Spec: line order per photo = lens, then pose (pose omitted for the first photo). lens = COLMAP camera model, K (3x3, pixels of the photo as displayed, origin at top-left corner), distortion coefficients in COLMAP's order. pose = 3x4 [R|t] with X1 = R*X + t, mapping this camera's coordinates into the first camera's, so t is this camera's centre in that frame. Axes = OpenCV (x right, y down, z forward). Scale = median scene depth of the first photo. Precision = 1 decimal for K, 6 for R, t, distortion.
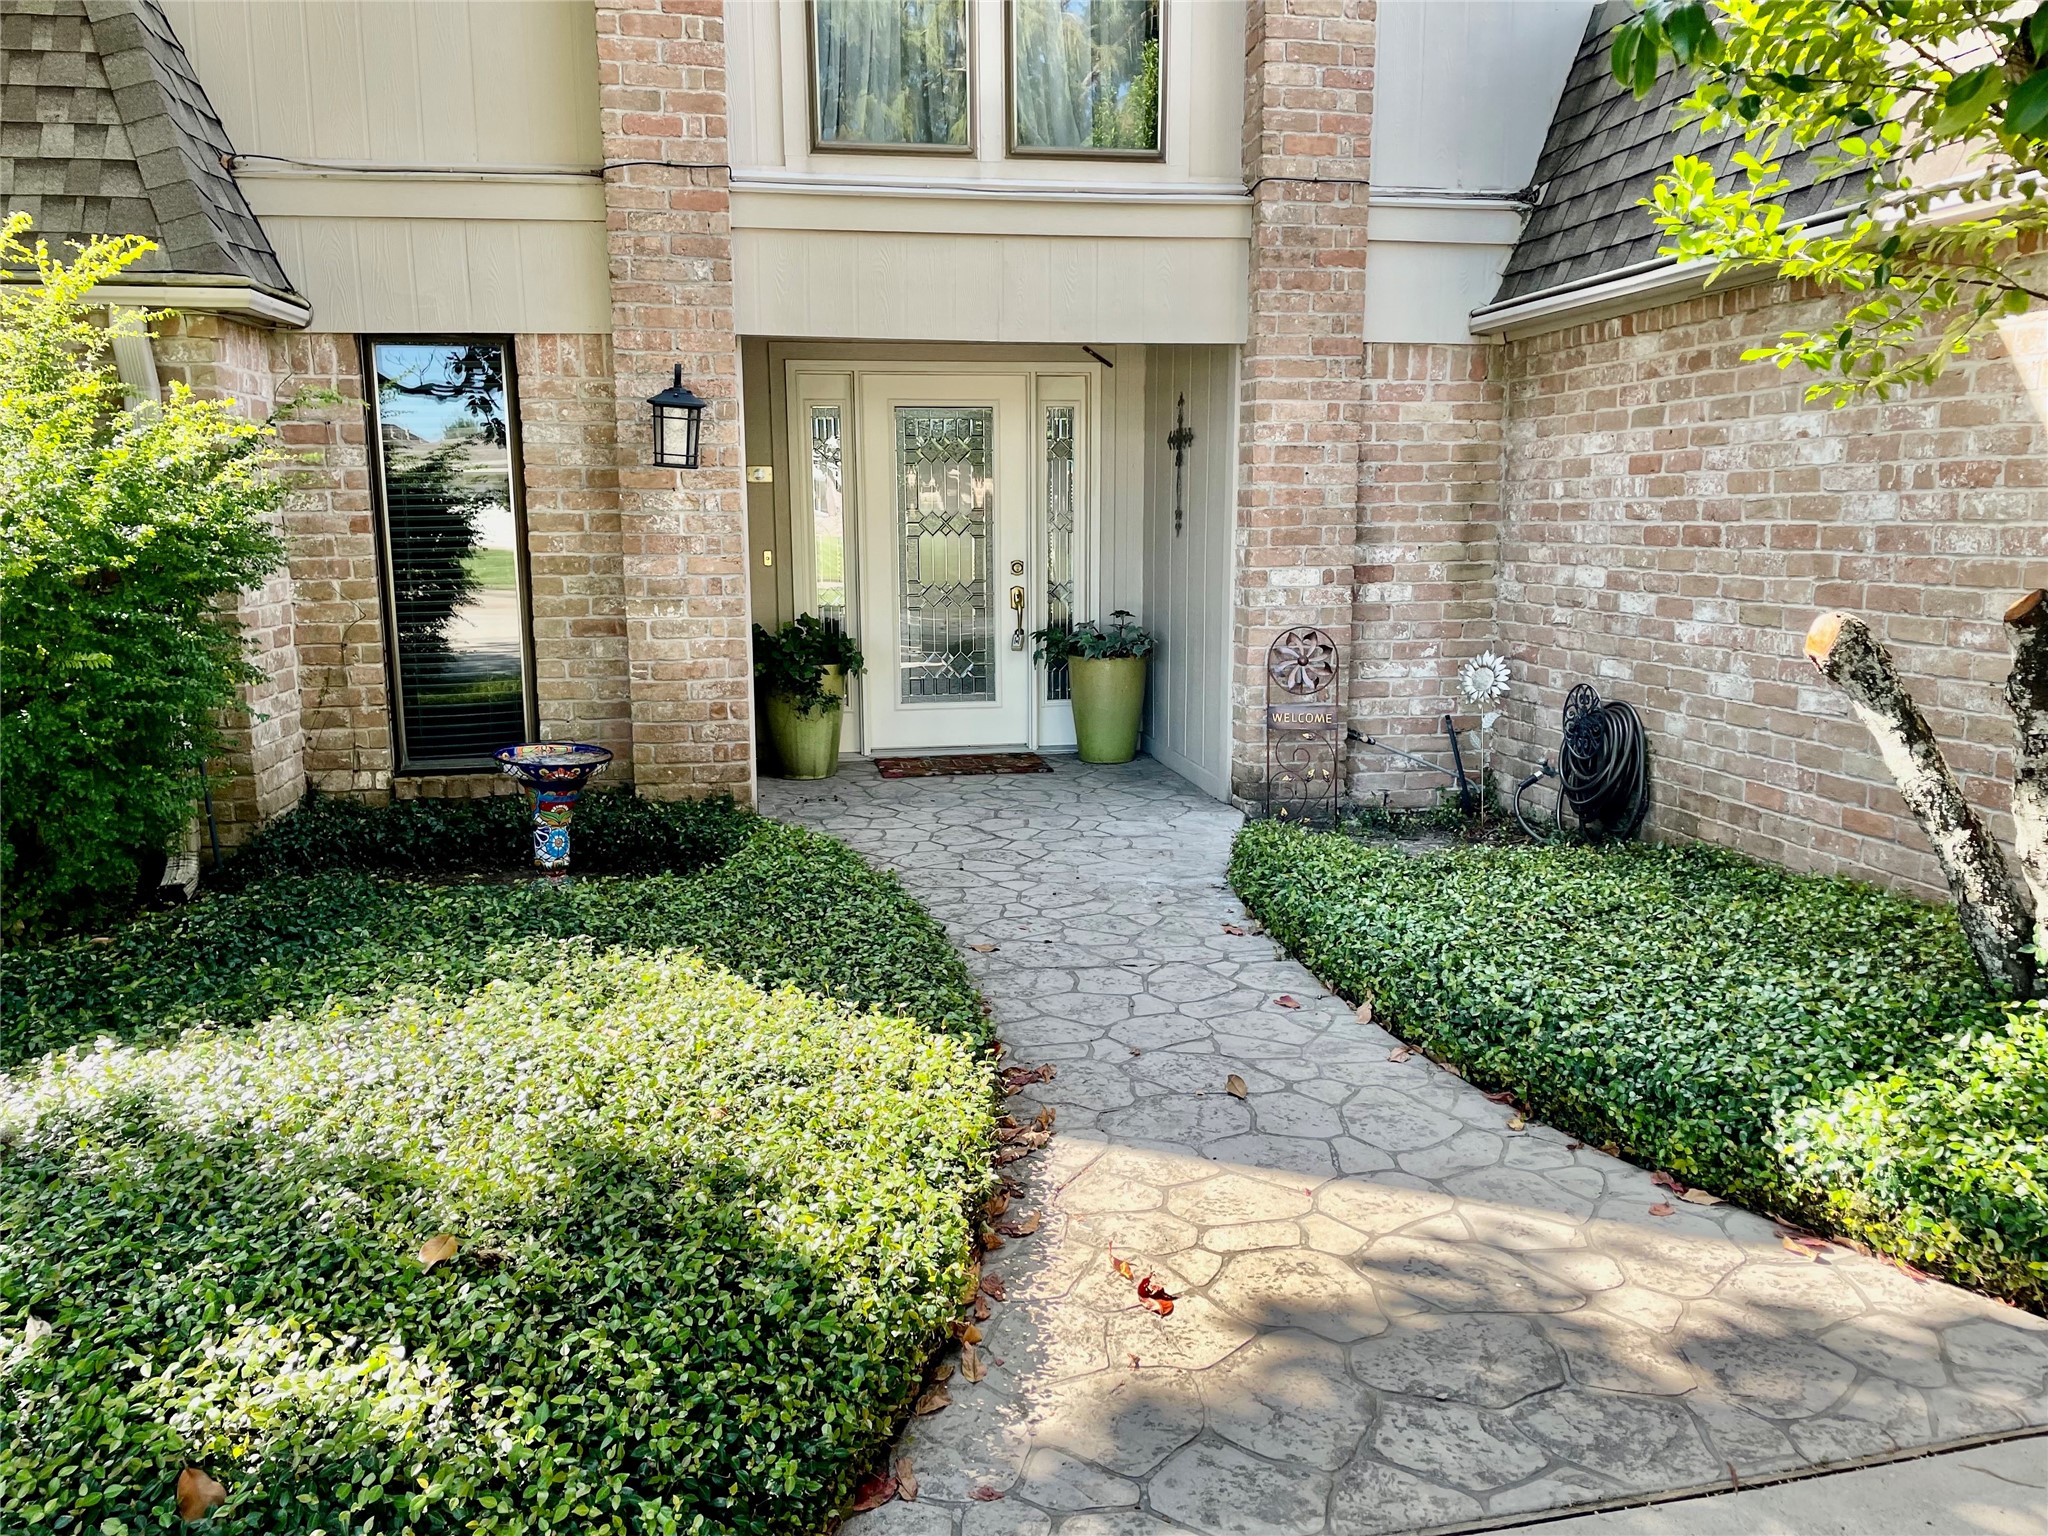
lens RADIAL K [[1551.4, 0, 1021.2], [0, 1551.4, 769.7], [0, 0, 1]] dist [0.096681, -0.101466]
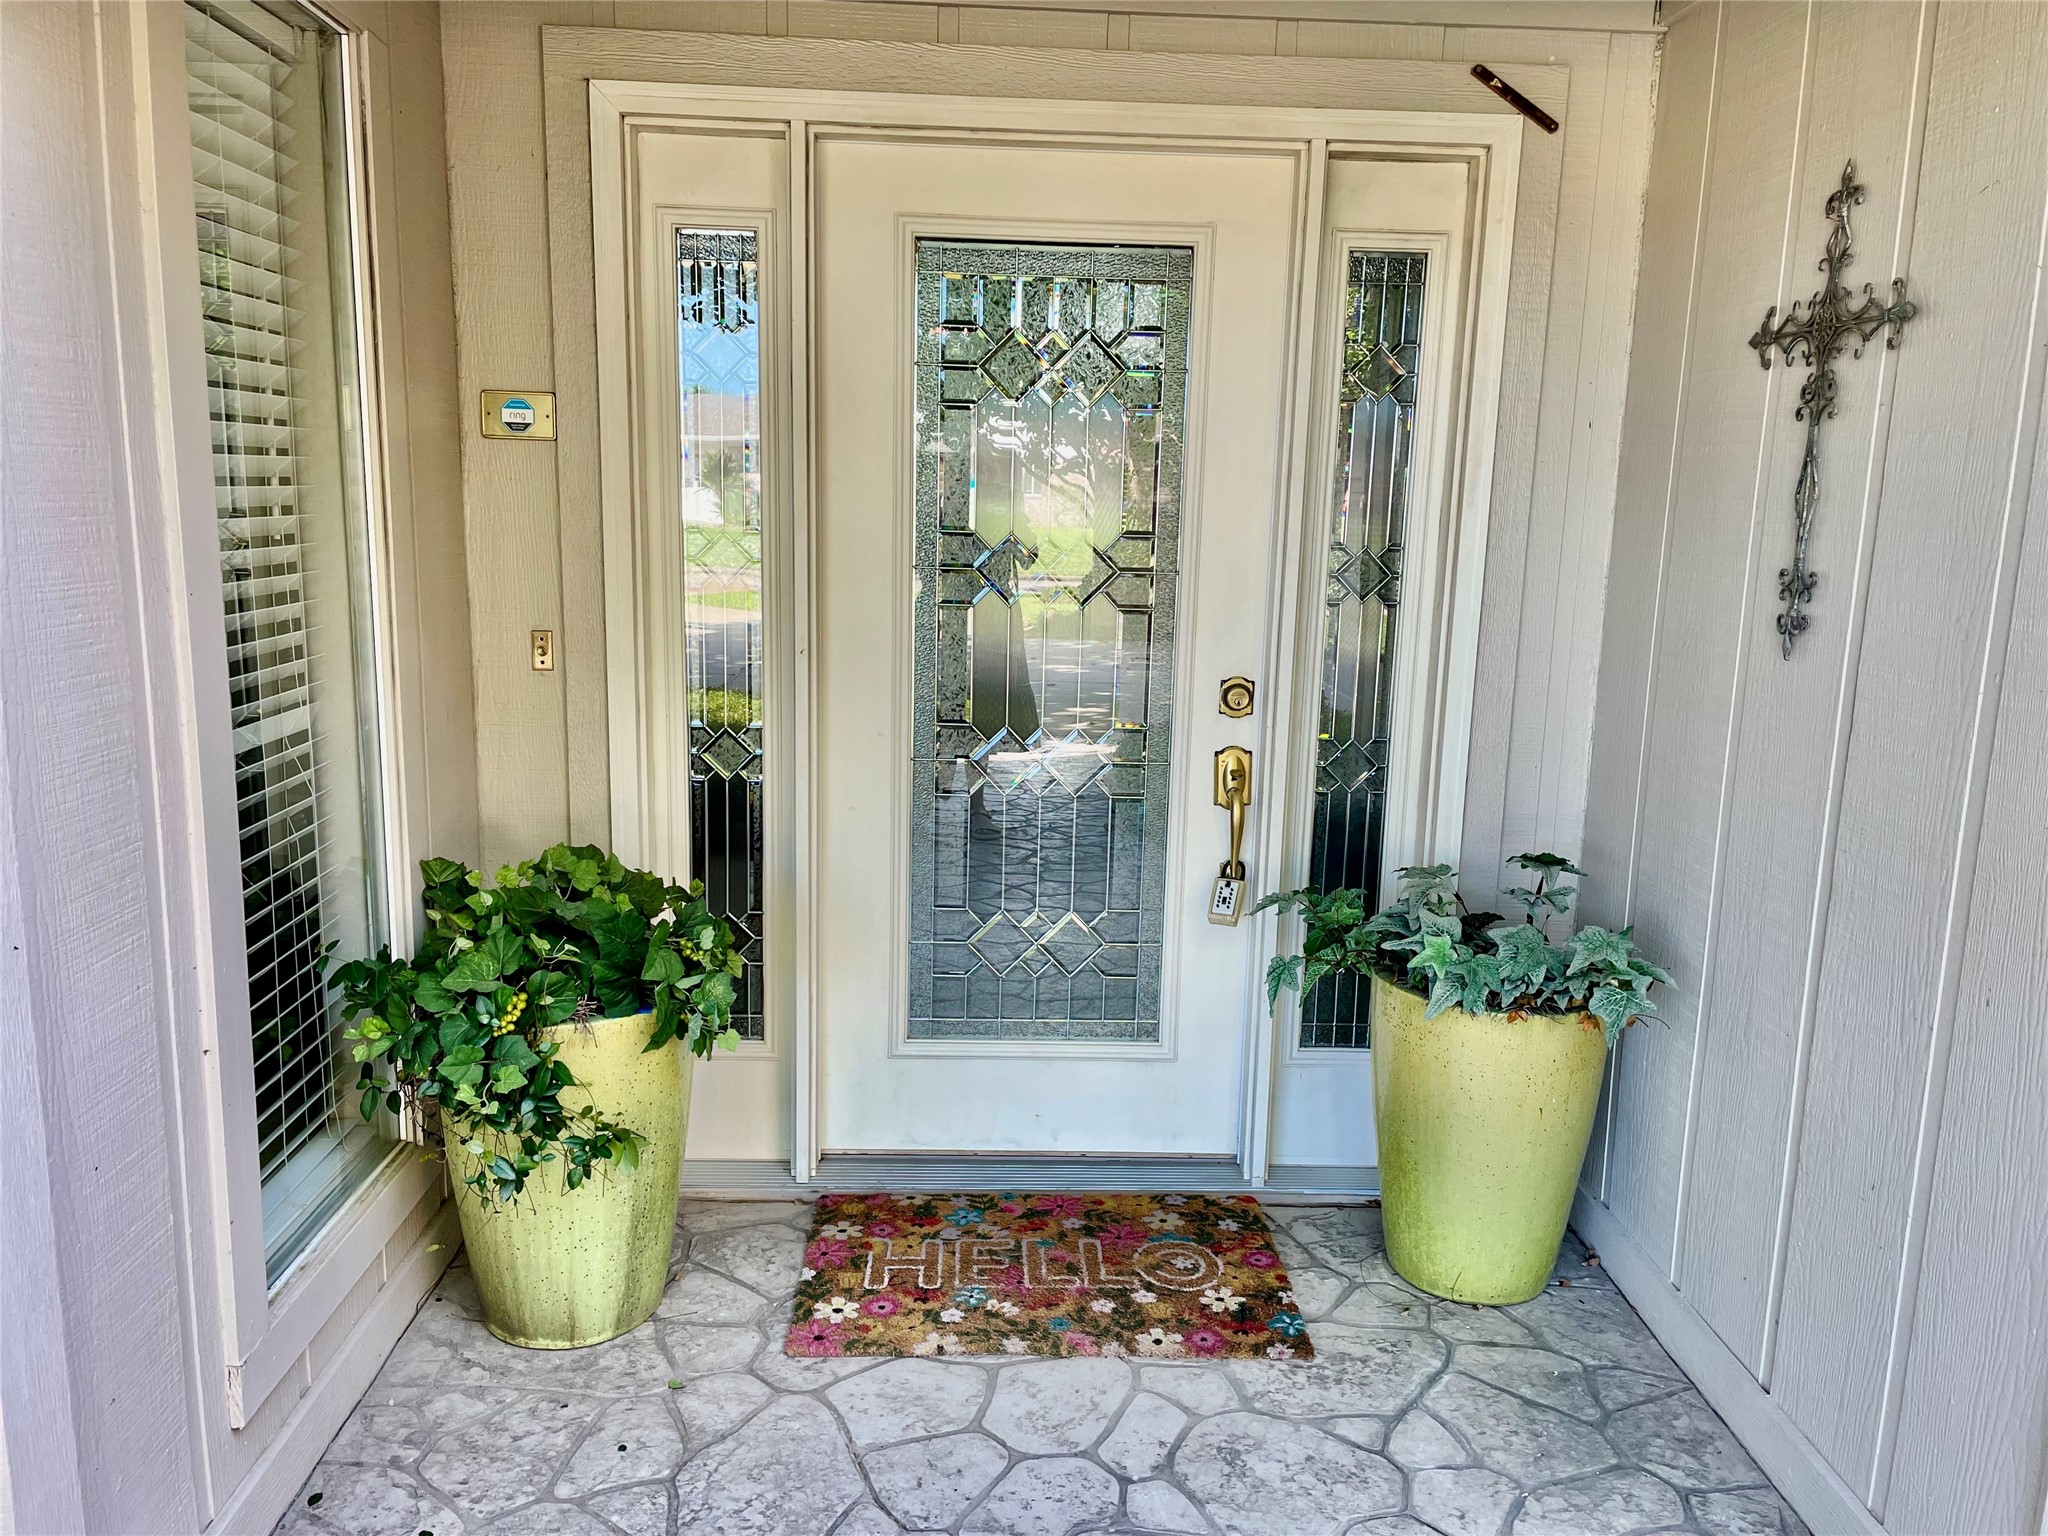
lens RADIAL K [[1551.4, 0, 1026.6], [0, 1551.4, 761.3], [0, 0, 1]] dist [0.096681, -0.101466]
pose [[0.988369, 0.058609, -0.140329, 0.000652], [-0.056654, 0.998234, 0.017885, -0.121363], [0.141129, -0.009726, 0.989943, 0.649242]]
